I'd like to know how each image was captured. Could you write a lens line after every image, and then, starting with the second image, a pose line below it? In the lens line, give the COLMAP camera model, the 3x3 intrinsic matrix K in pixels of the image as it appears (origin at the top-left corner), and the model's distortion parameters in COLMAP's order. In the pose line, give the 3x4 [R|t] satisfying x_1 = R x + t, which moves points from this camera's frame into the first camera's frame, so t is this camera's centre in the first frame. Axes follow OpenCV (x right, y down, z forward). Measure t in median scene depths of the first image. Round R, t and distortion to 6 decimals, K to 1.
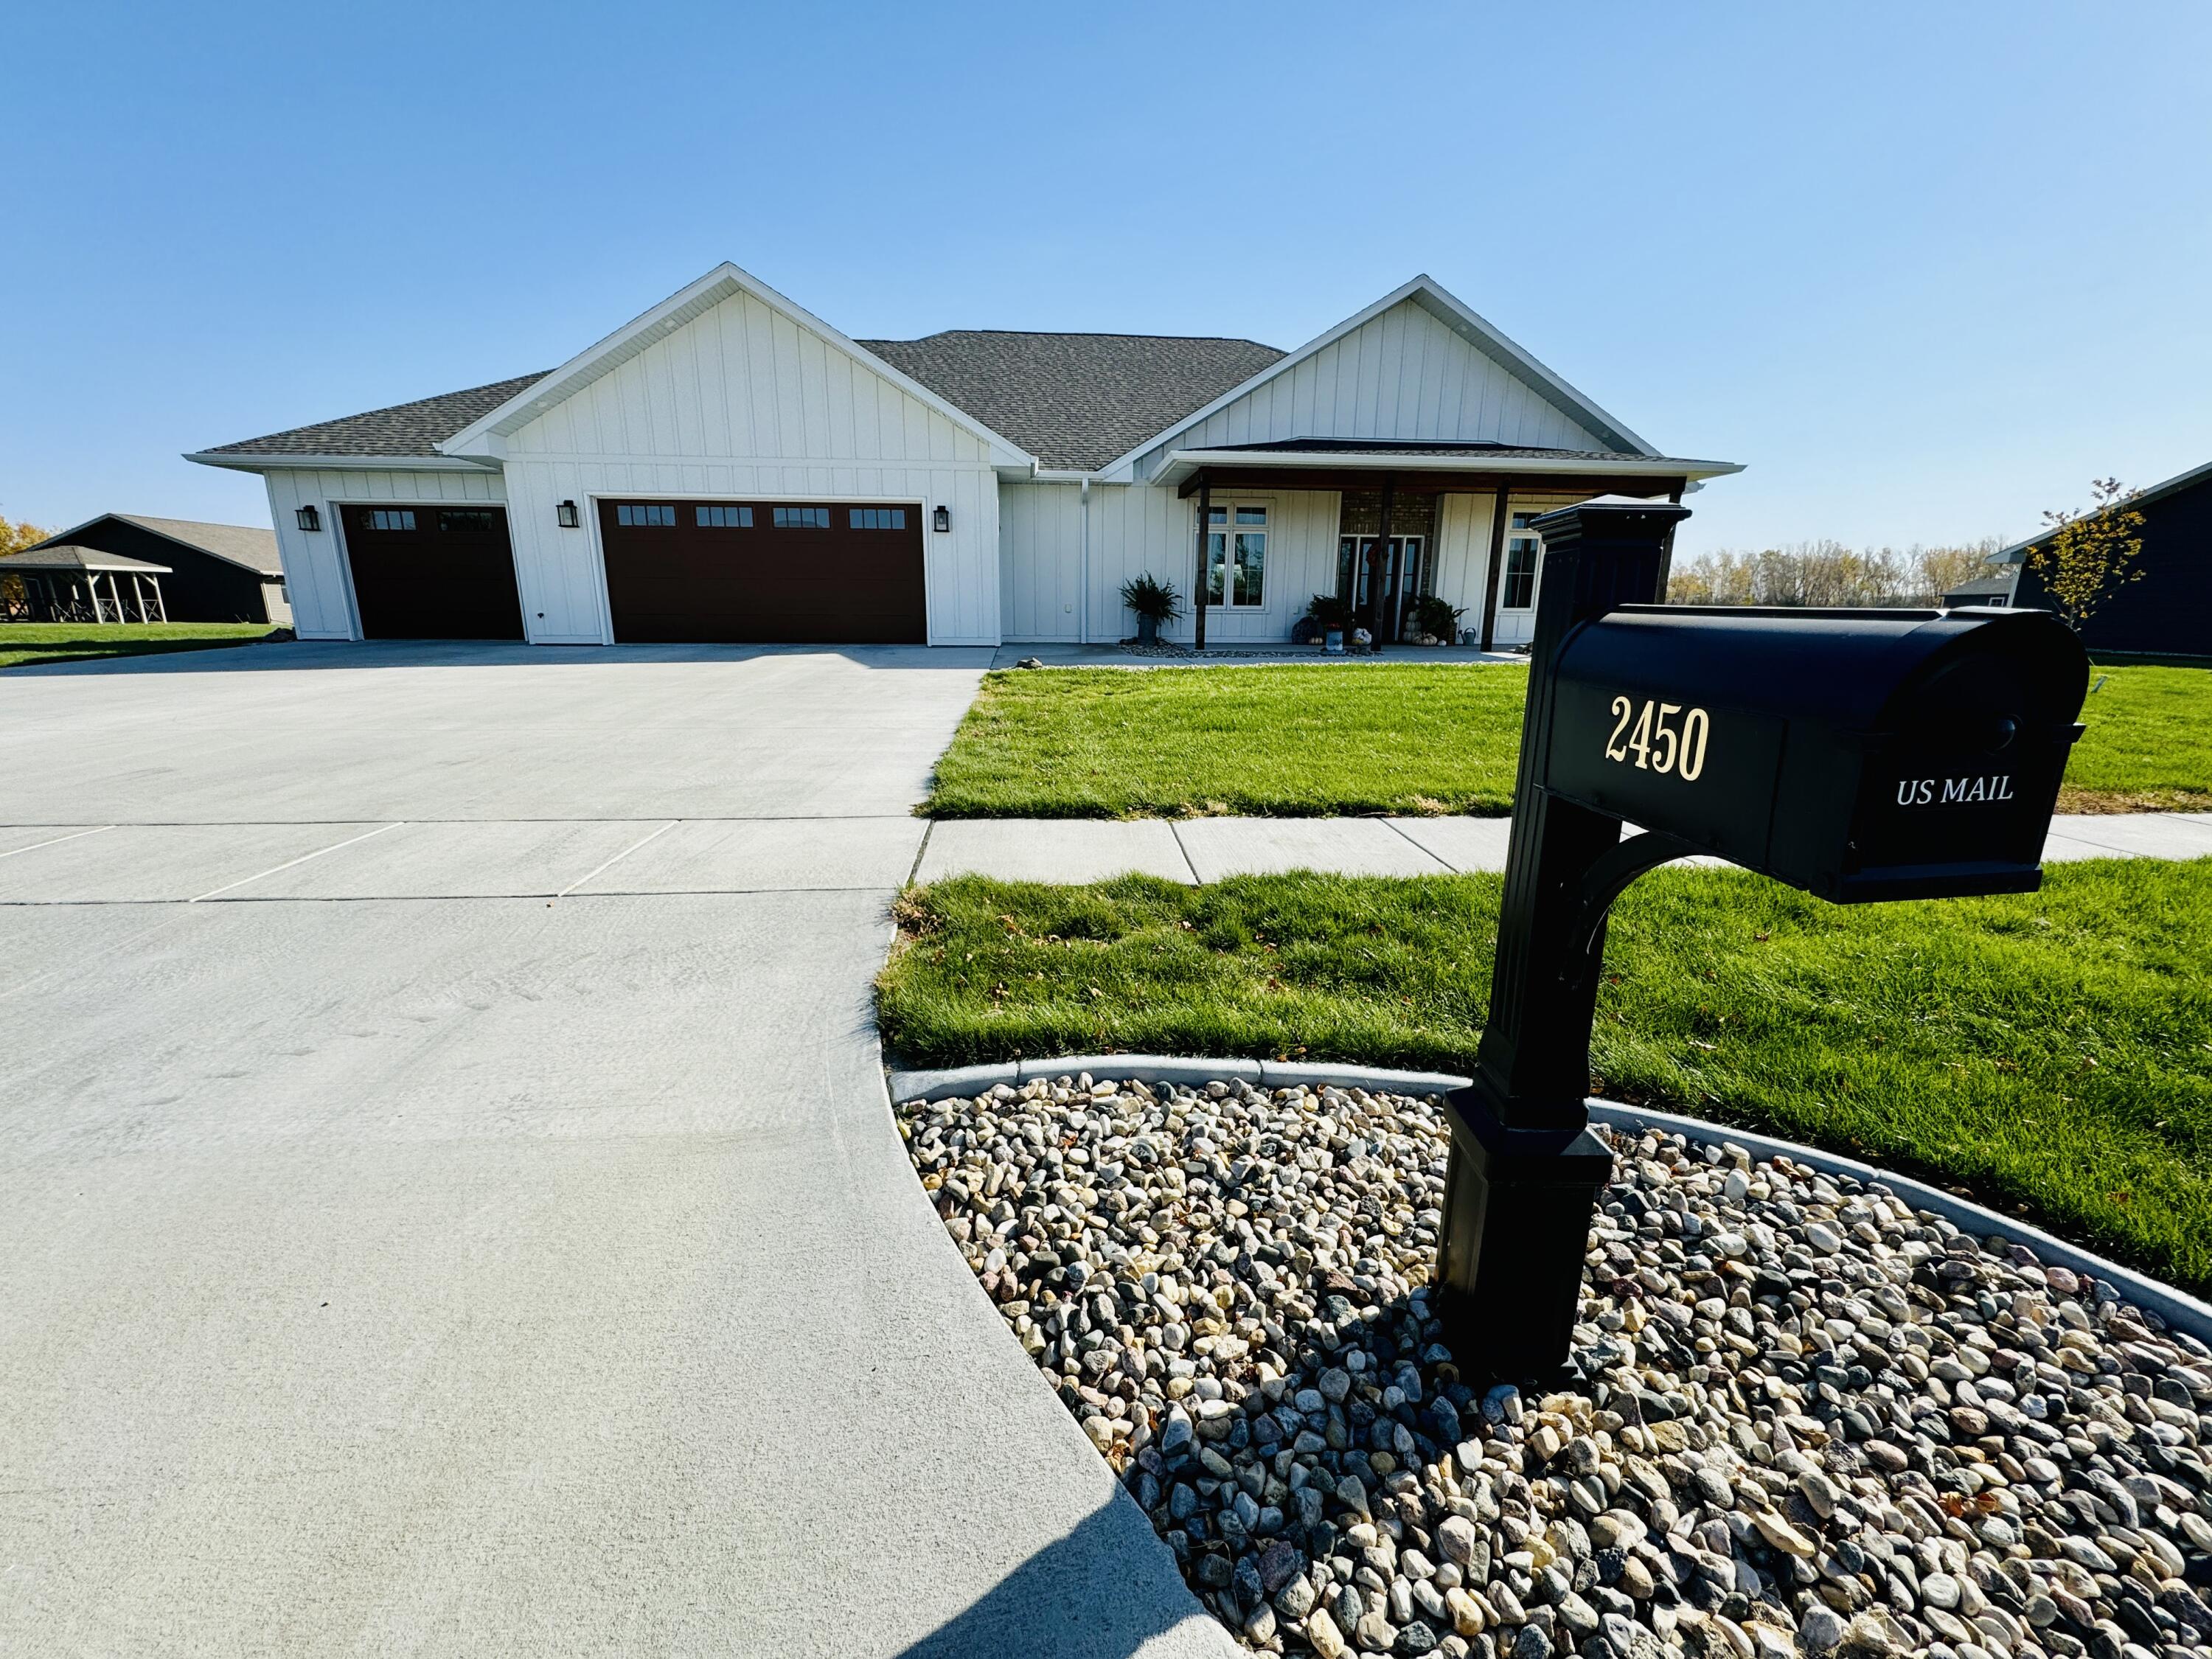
lens RADIAL K [[885.3, 0, 1105.0], [0, 885.3, 831.0], [0, 0, 1]] dist [0.000377, 0.000426]
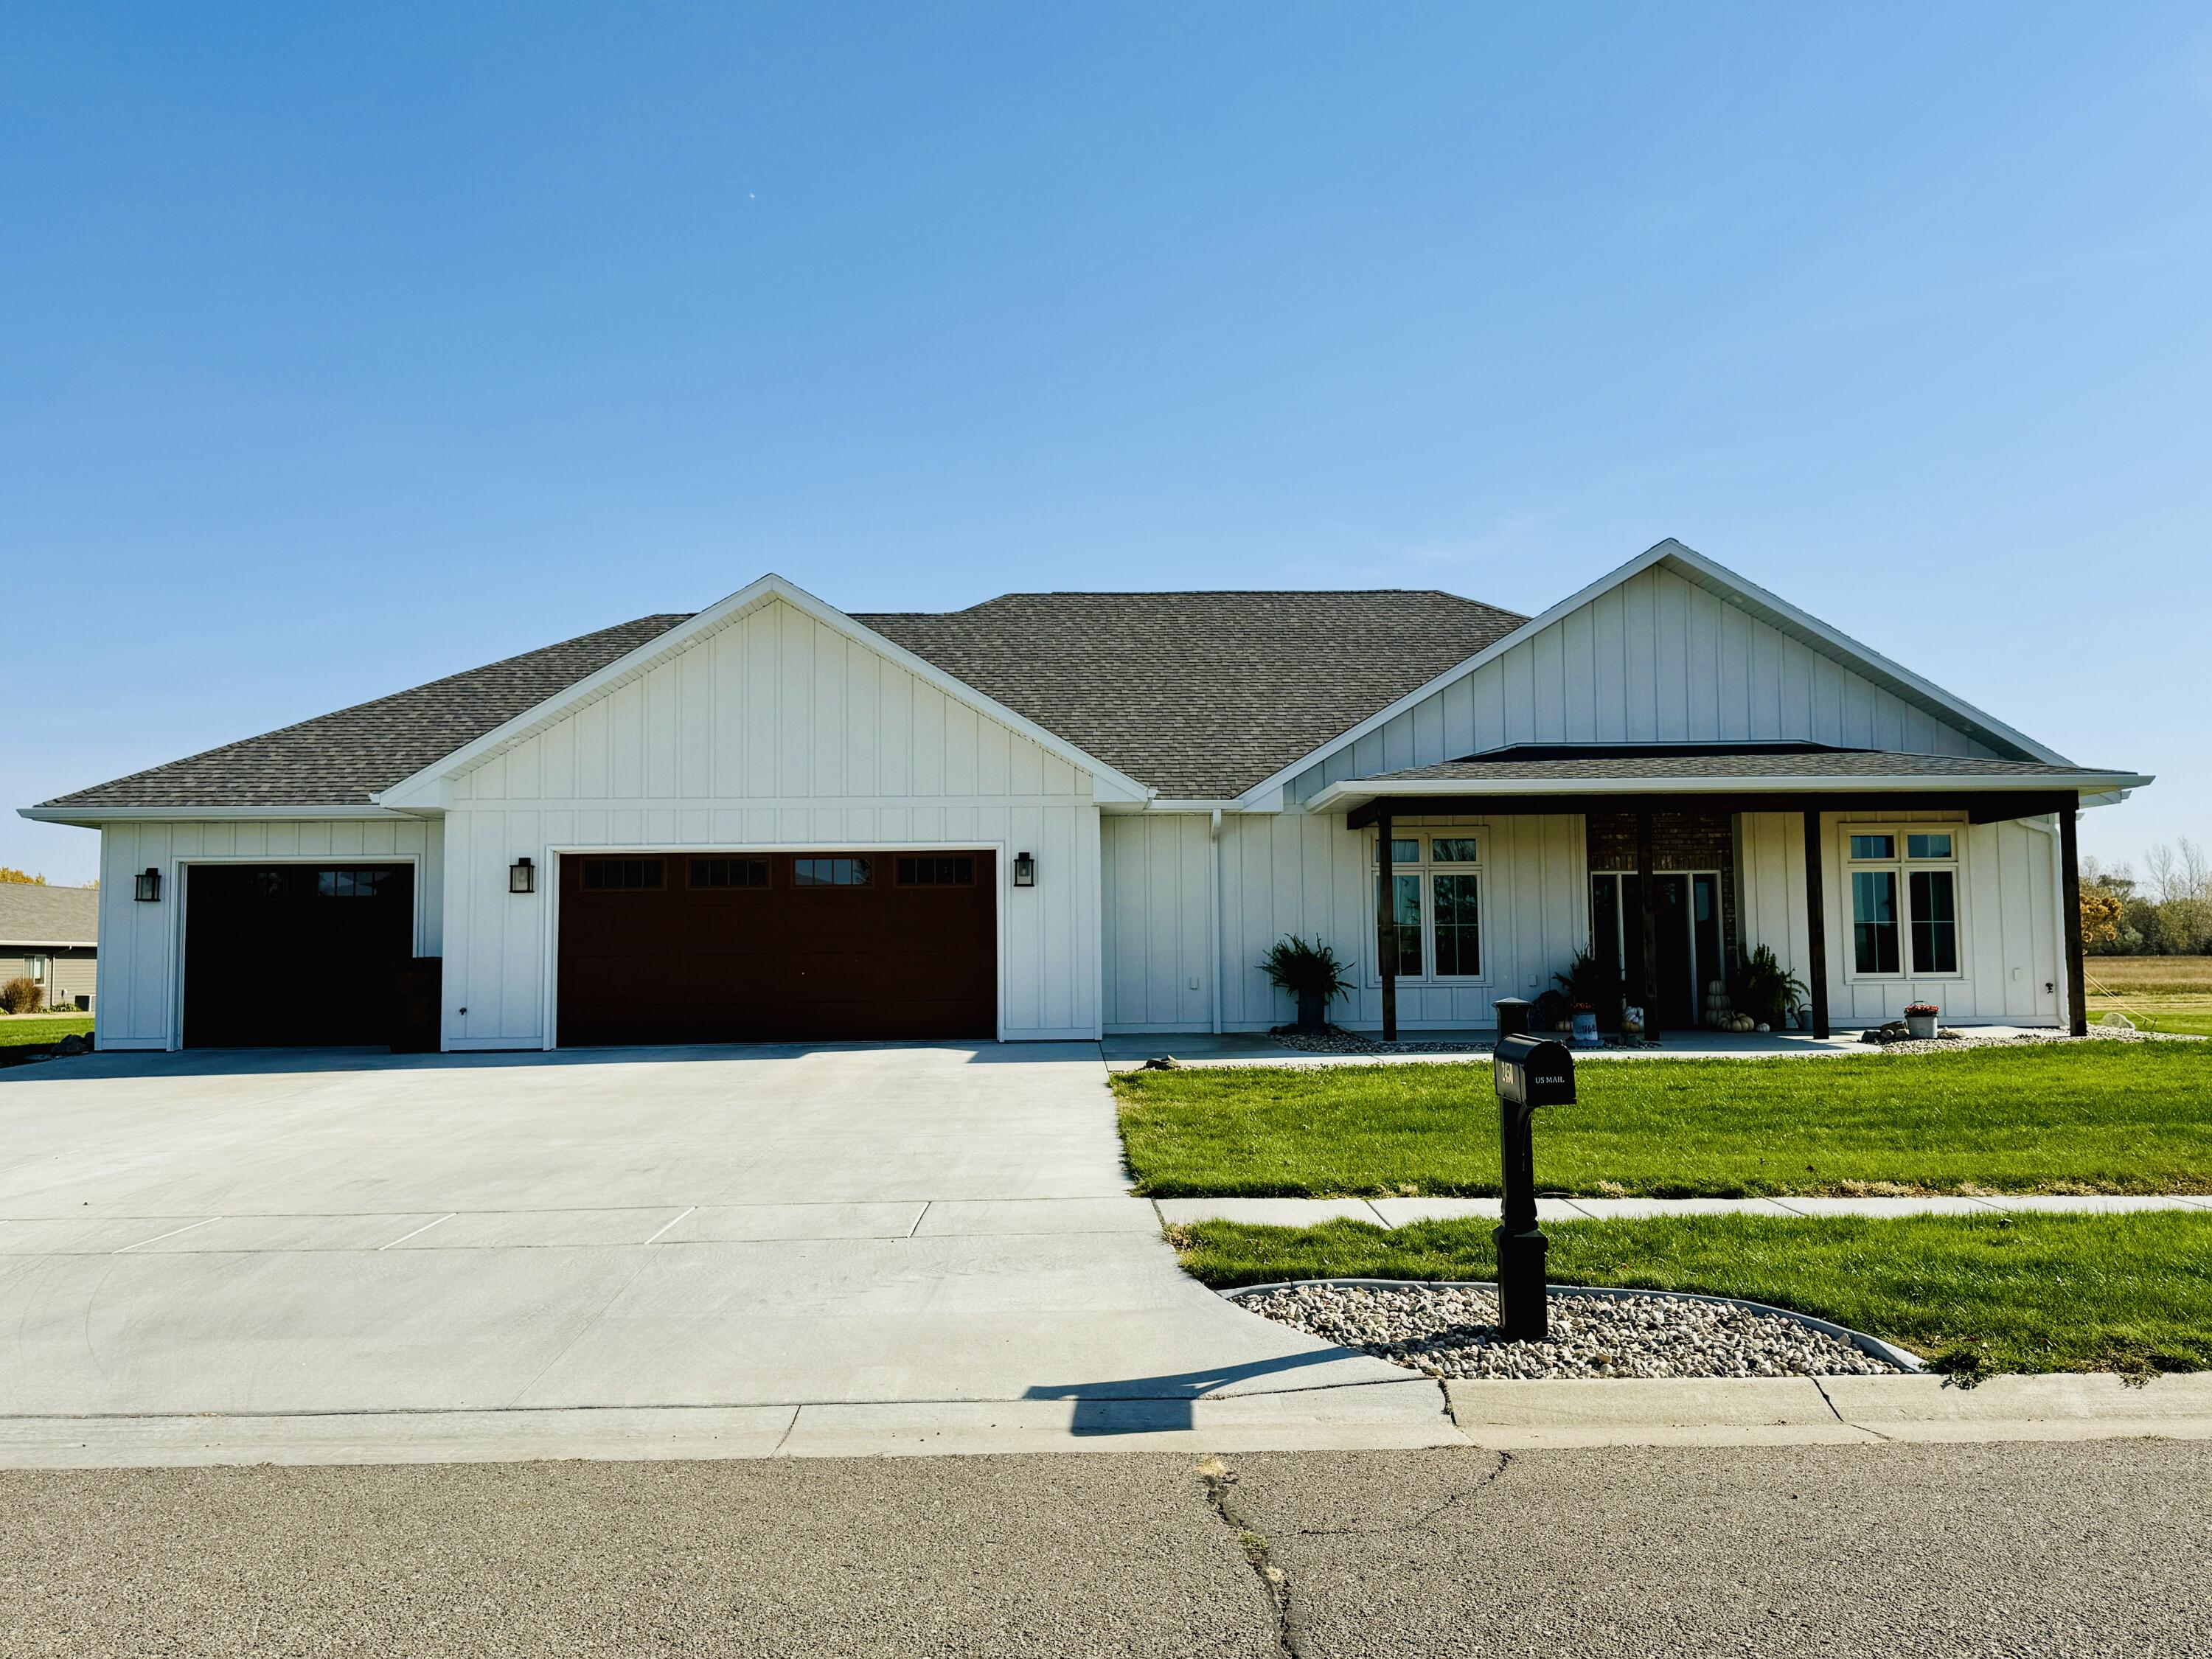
lens RADIAL K [[1808.5, 0, 1106.8], [0, 1808.5, 843.5], [0, 0, 1]] dist [0.194205, -0.401578]
pose [[0.998504, -0.021270, -0.050366, -0.039330], [0.004914, 0.952409, -0.304783, 0.081630], [0.054452, 0.304079, 0.951089, -0.416040]]
